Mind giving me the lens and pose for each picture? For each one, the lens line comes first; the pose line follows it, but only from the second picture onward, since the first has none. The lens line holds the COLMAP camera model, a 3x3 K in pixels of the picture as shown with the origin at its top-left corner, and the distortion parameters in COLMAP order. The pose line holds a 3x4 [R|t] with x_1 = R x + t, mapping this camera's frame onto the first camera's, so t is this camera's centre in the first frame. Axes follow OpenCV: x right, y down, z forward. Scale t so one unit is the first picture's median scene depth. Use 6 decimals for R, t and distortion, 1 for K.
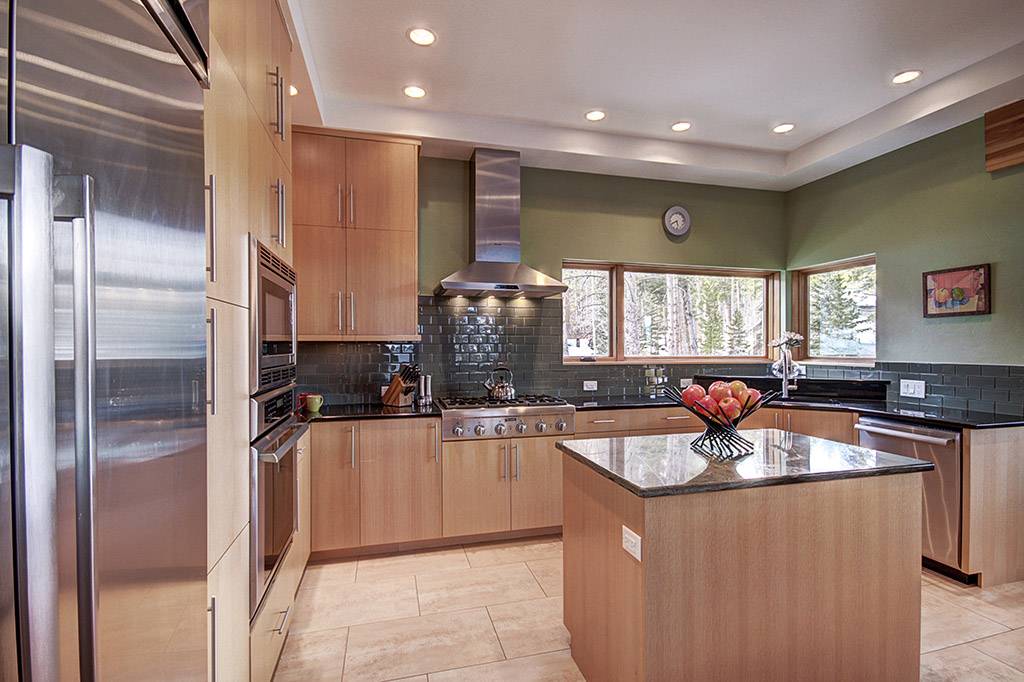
lens RADIAL K [[485.7, 0, 519.5], [0, 485.7, 346.8], [0, 0, 1]] dist [0.004882, -0.004056]
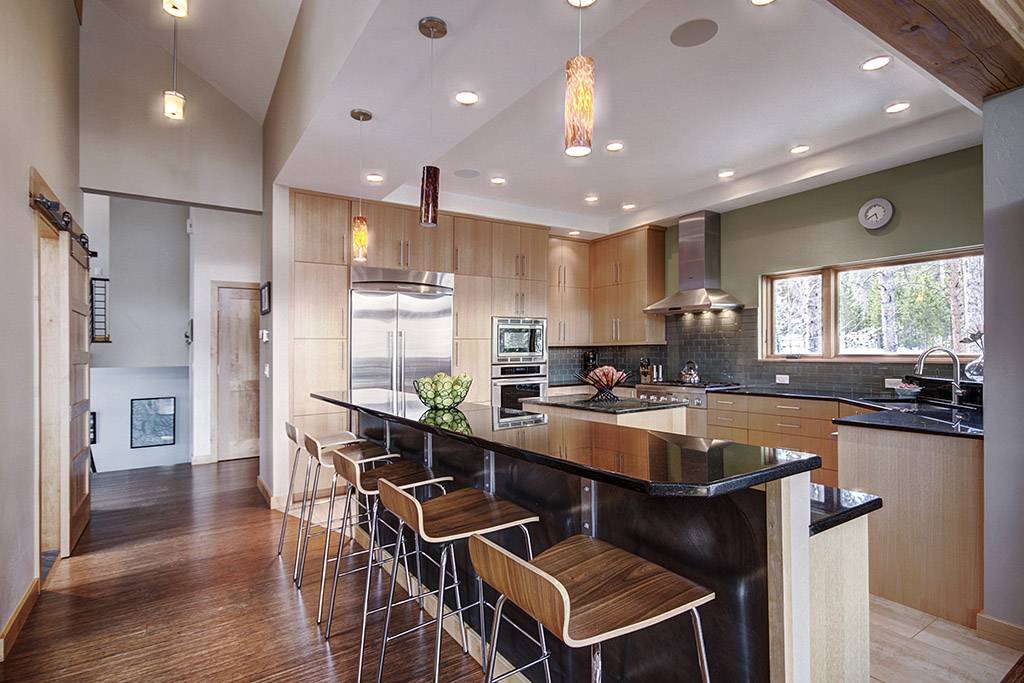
lens RADIAL K [[511.3, 0, 511.5], [0, 511.3, 337.6], [0, 0, 1]] dist [0.004360, -0.000327]
pose [[0.311726, -0.027332, -0.949779, 1.311048], [0.014671, 0.999605, -0.023950, -0.000060], [0.950059, -0.006469, 0.312004, -0.004130]]
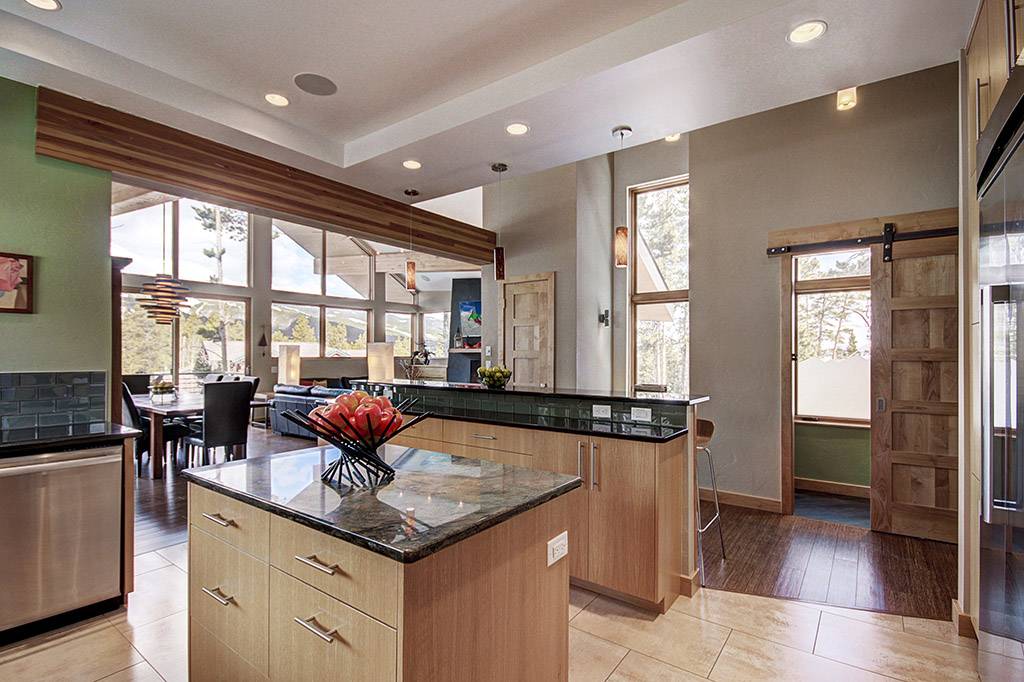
lens RADIAL K [[485.7, 0, 519.2], [0, 485.7, 345.5], [0, 0, 1]] dist [0.004882, -0.004056]
pose [[-0.623487, 0.014572, 0.781698, -0.223776], [-0.000761, 0.999815, -0.019245, 0.003865], [-0.781833, -0.012594, -0.623360, 0.756416]]
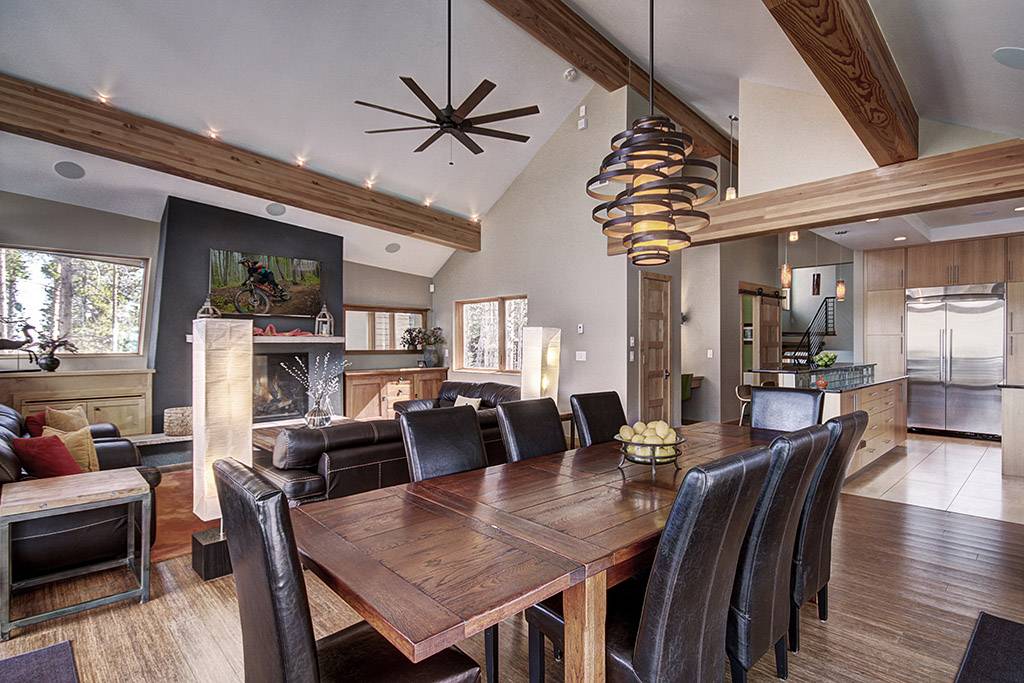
lens RADIAL K [[485.7, 0, 518.0], [0, 485.7, 342.4], [0, 0, 1]] dist [0.004882, -0.004056]
pose [[-0.882078, 0.004484, -0.471082, 2.355578], [0.005339, 0.999986, -0.000477, -0.004974], [0.471073, -0.002936, -0.882089, 1.085549]]
